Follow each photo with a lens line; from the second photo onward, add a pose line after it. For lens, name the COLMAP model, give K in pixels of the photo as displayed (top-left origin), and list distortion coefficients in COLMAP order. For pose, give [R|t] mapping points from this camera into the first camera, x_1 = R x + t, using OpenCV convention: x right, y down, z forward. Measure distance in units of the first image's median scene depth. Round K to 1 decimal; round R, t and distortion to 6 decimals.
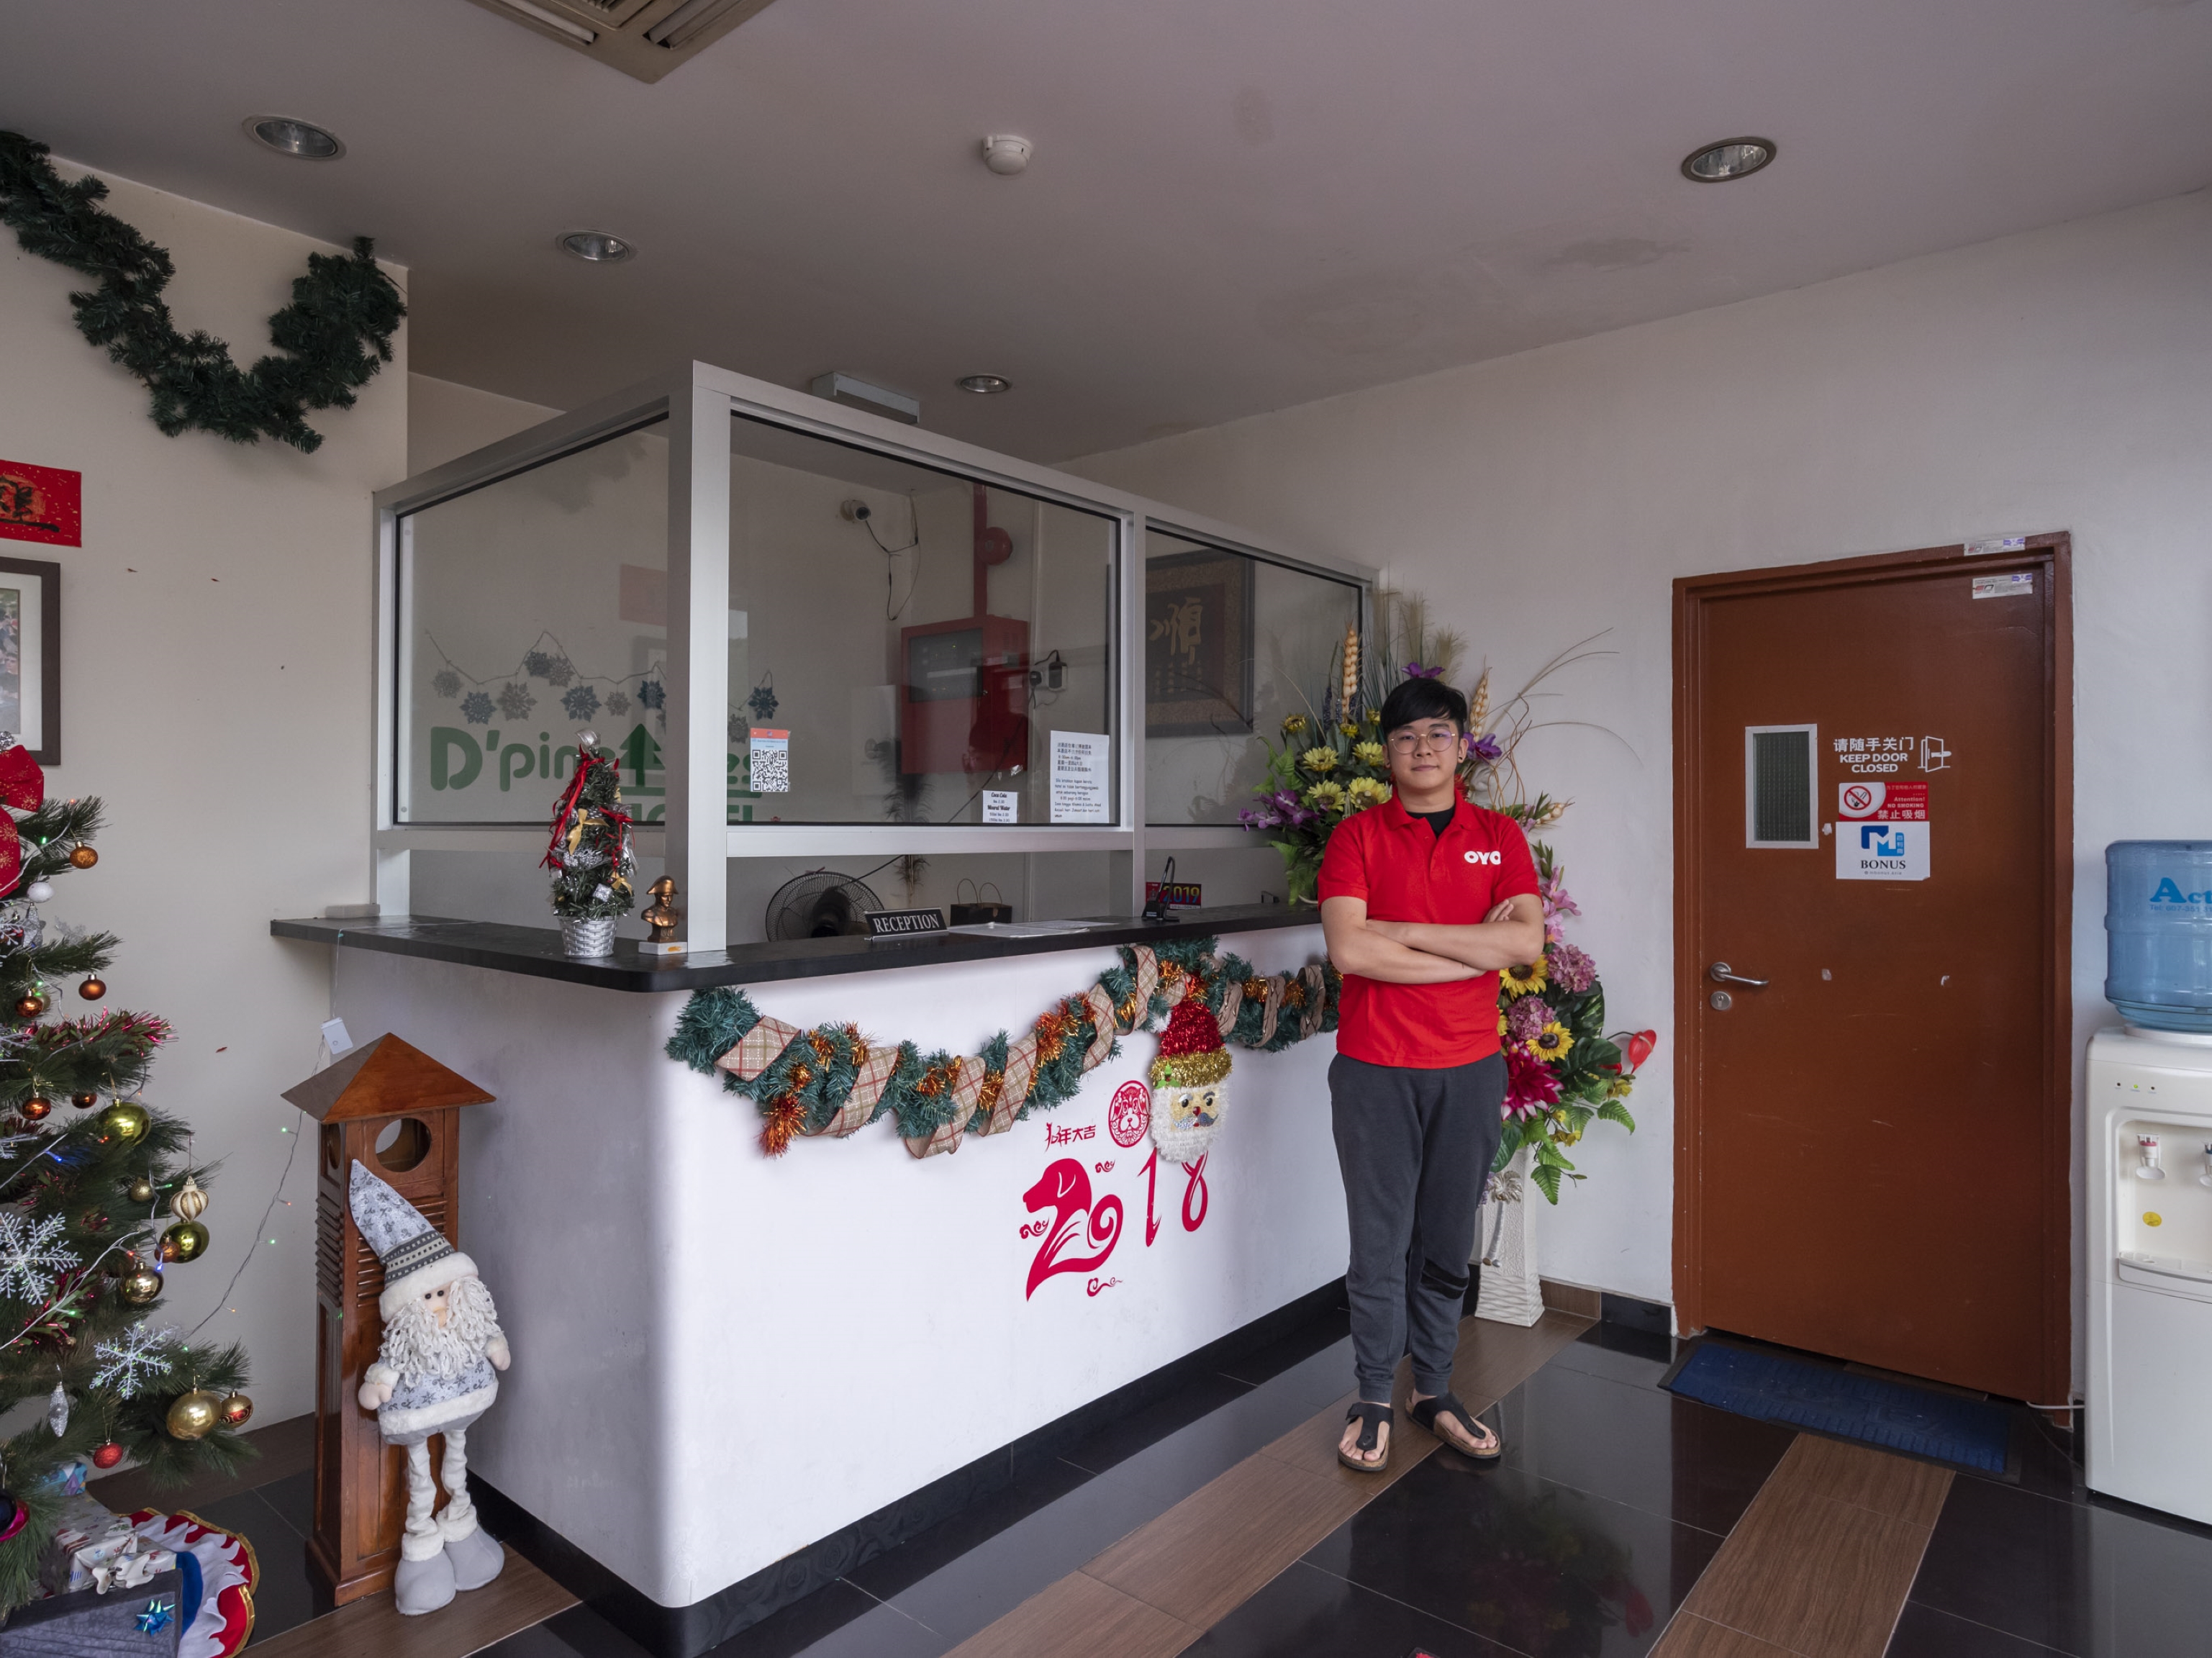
lens RADIAL K [[1294.7, 0, 1201.6], [0, 1294.7, 822.5], [0, 0, 1]] dist [-0.031852, 0.020897]
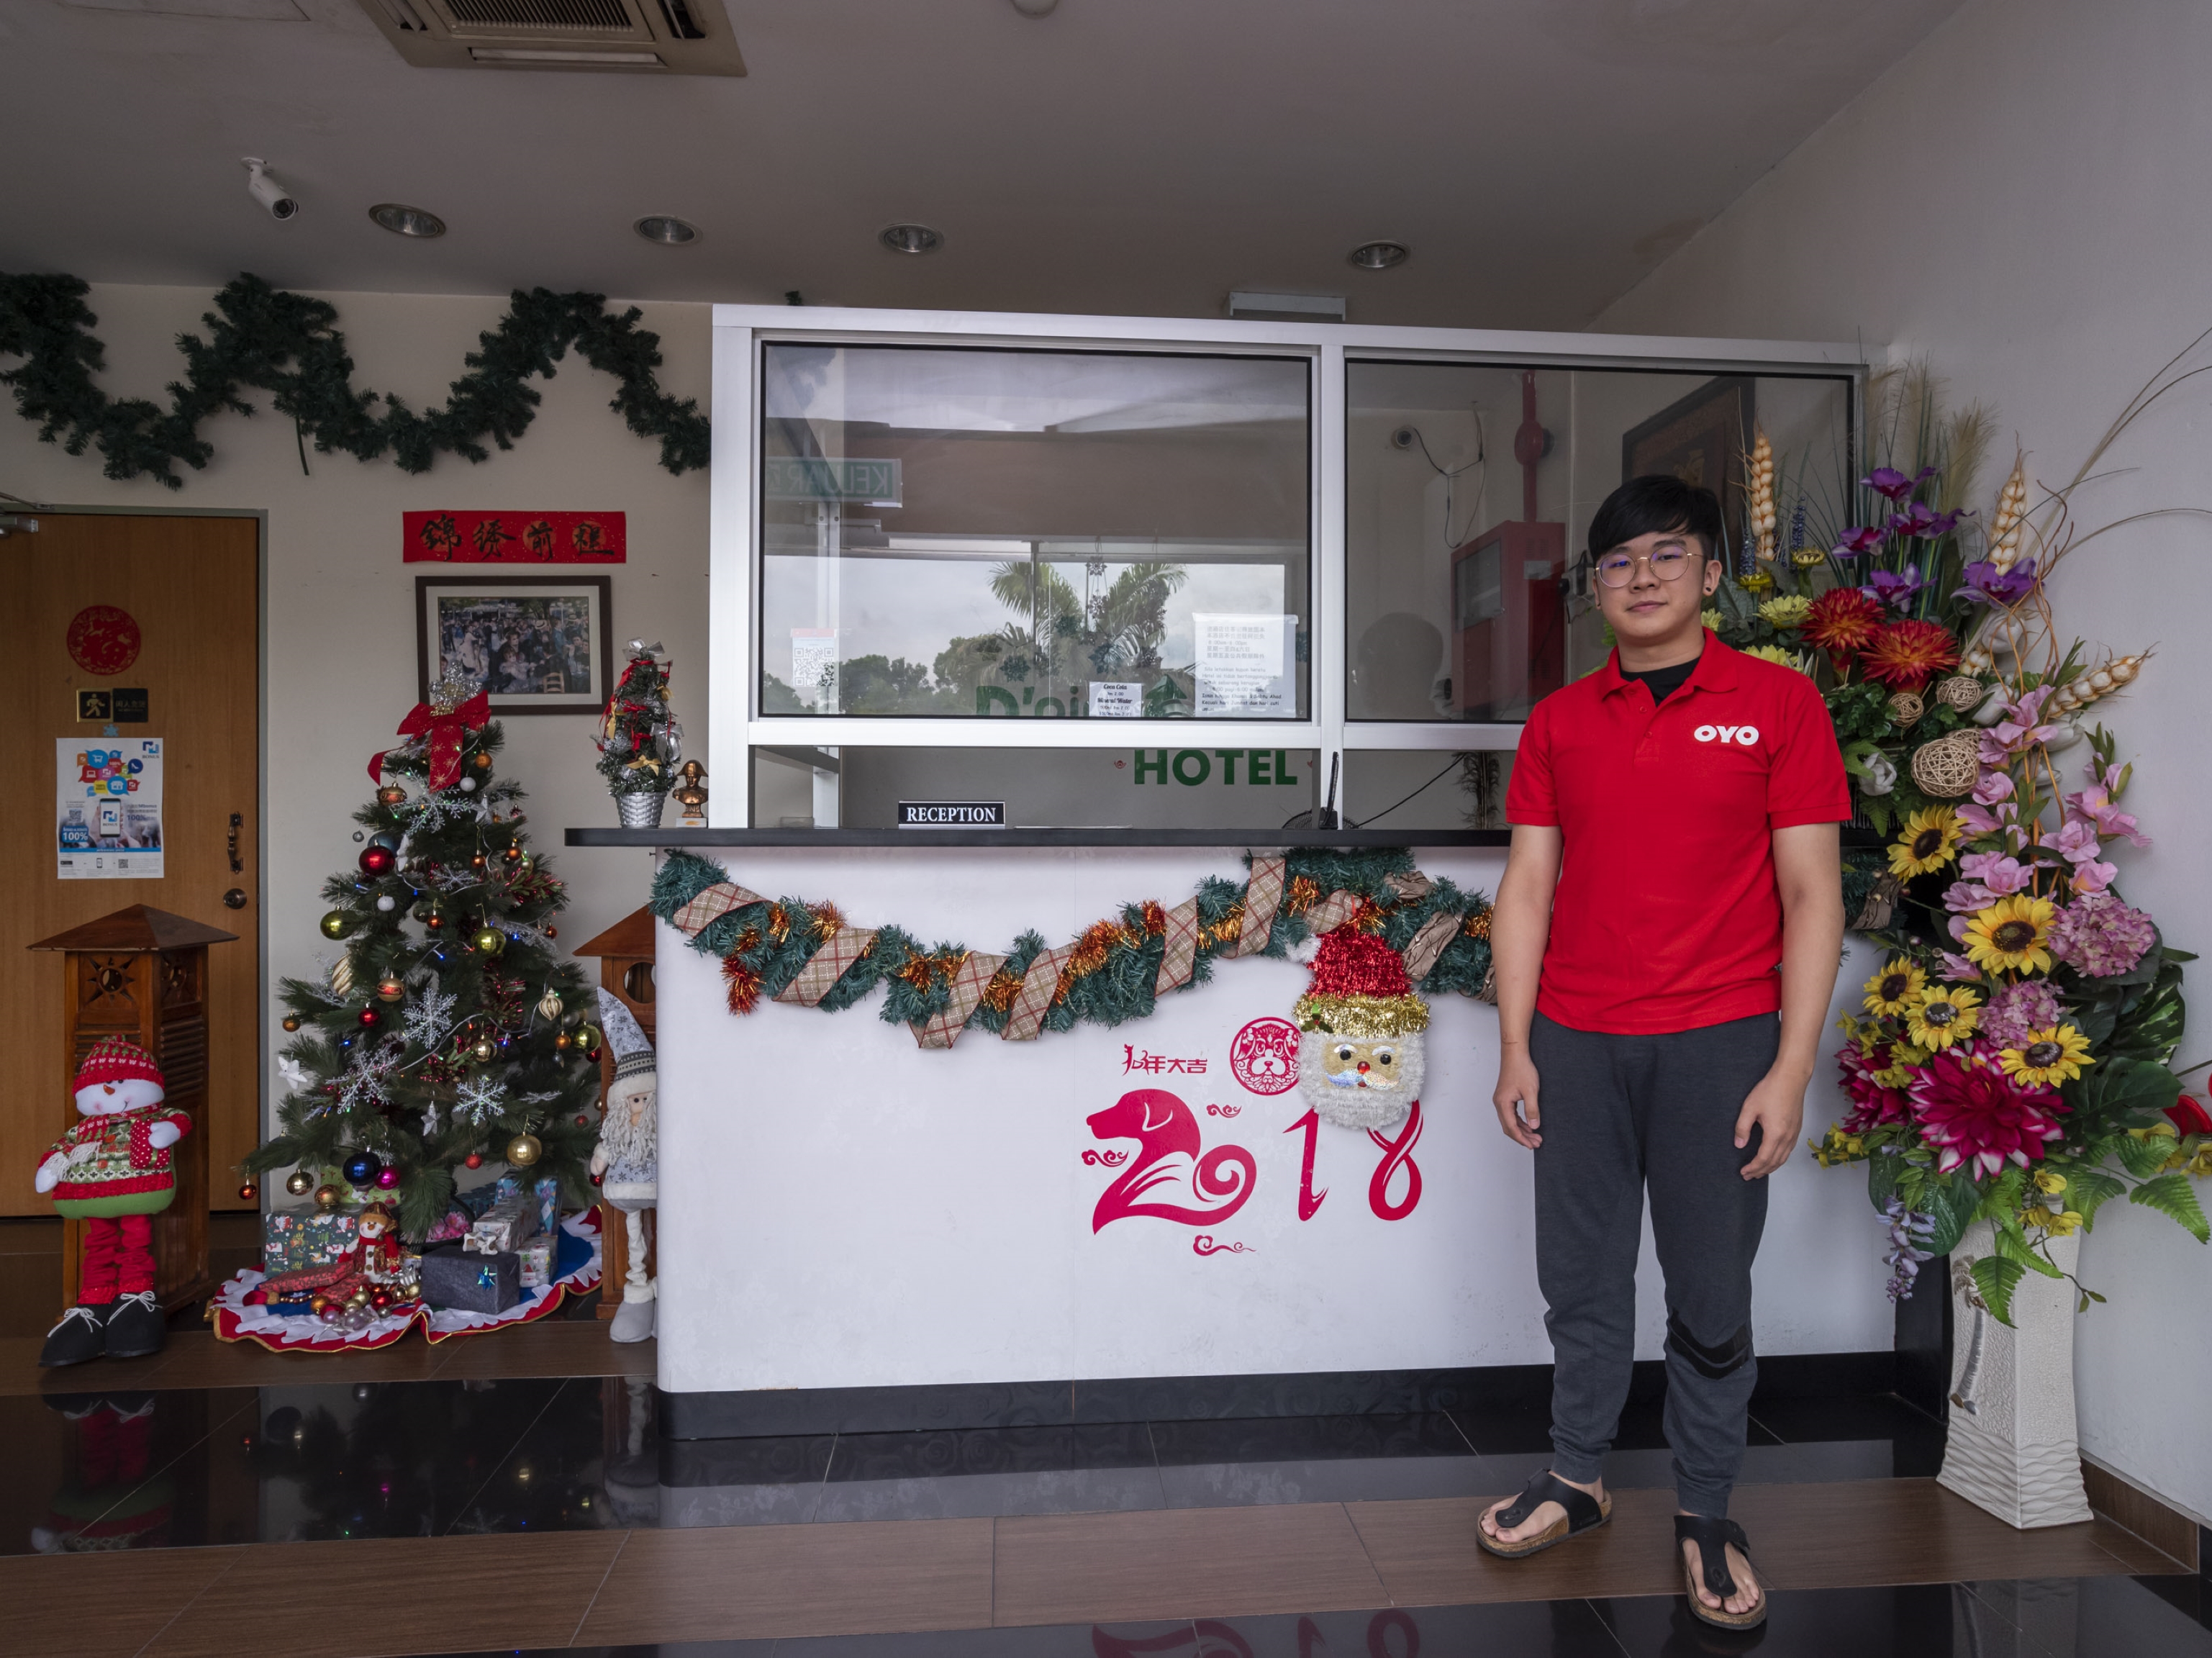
lens RADIAL K [[1284.9, 0, 1106.0], [0, 1284.9, 829.0], [0, 0, 1]] dist [-0.033008, 0.022757]
pose [[0.686673, -0.001015, -0.726966, 0.496795], [0.007517, 0.999955, 0.005705, 0.073803], [0.726928, -0.009382, 0.686650, 0.360508]]
